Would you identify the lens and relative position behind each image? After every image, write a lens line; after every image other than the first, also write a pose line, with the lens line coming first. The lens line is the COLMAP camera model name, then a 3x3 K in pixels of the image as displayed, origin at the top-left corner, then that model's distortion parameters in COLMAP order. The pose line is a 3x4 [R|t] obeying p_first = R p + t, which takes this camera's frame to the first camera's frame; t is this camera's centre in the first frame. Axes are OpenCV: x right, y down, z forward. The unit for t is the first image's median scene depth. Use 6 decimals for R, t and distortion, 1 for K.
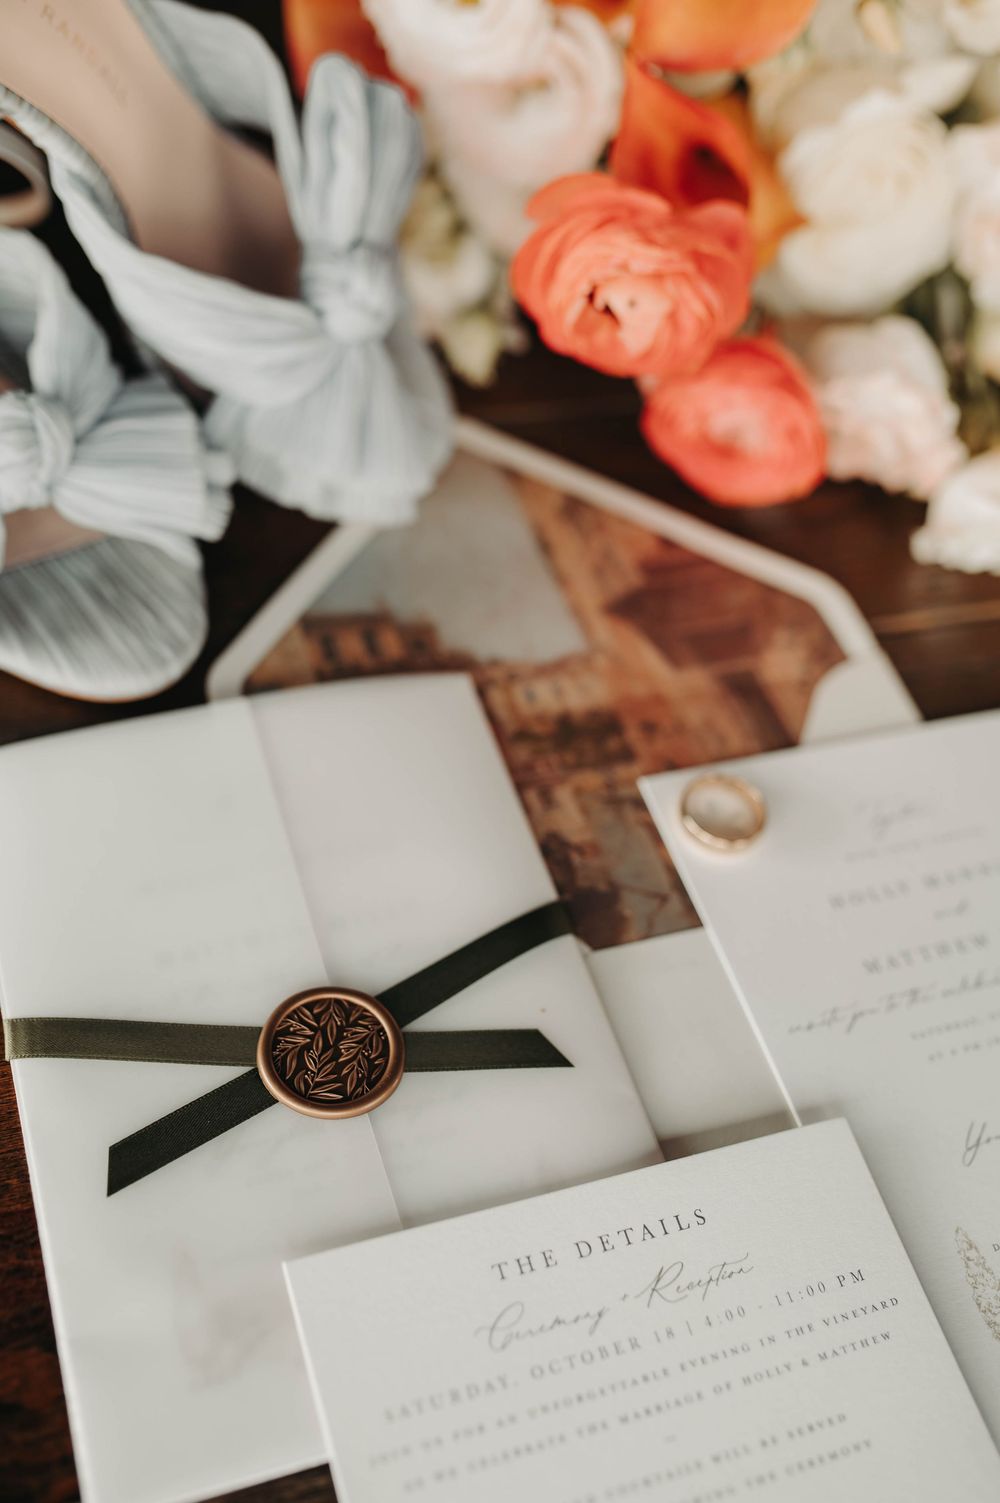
lens RADIAL K [[1624.6, 0, 492.0], [0, 1624.6, 743.3], [0, 0, 1]] dist [-0.036860, 0.000000]
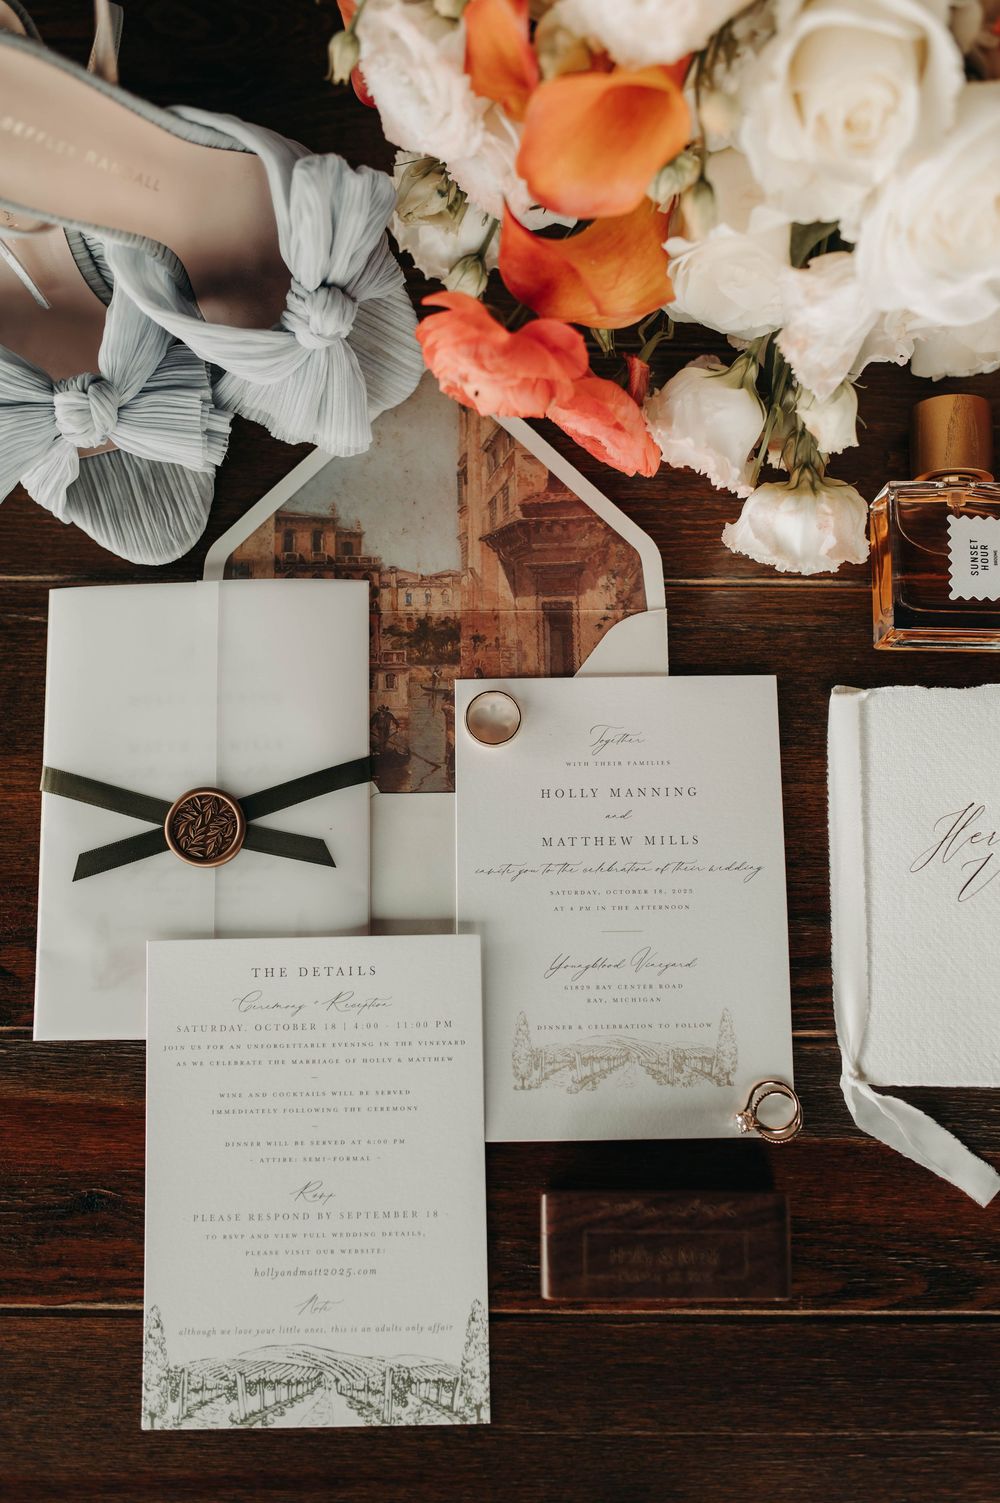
lens RADIAL K [[1624.6, 0, 486.0], [0, 1624.6, 746.8], [0, 0, 1]] dist [-0.036860, 0.000000]
pose [[0.943190, 0.258141, -0.209178, 0.488369], [-0.137829, 0.876838, 0.460606, -0.677986], [0.302317, -0.405609, 0.862604, -0.371864]]
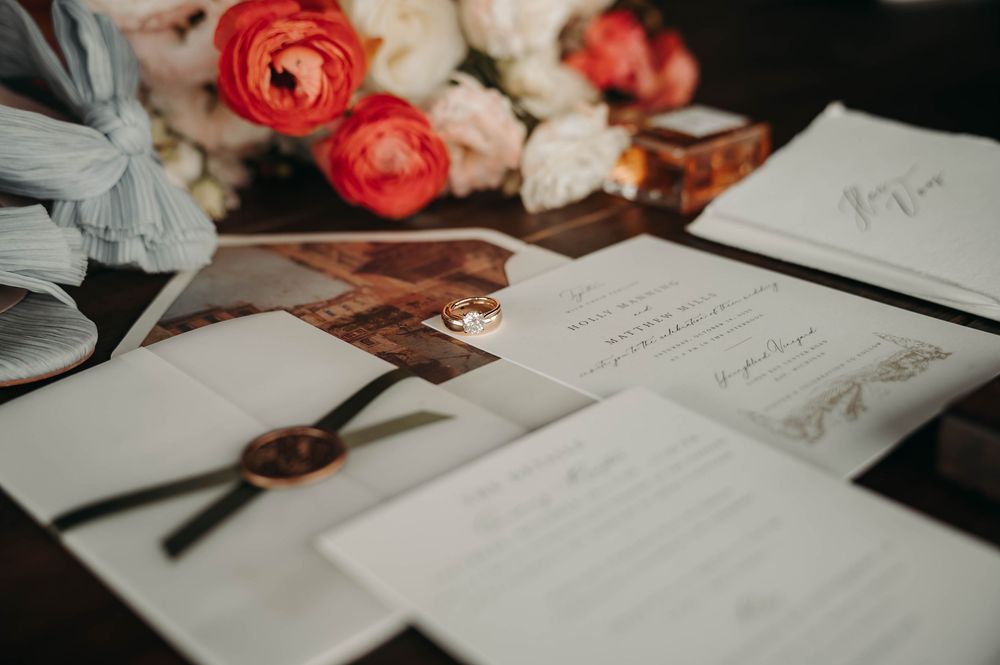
lens RADIAL K [[1246.9, 0, 498.6], [0, 1246.9, 335.0], [0, 0, 1]] dist [0.062788, 0.000000]
pose [[0.895883, -0.322236, 0.305872, -0.210747], [0.421293, 0.834758, -0.354530, 0.496792], [-0.141087, 0.446479, 0.883601, -0.010487]]
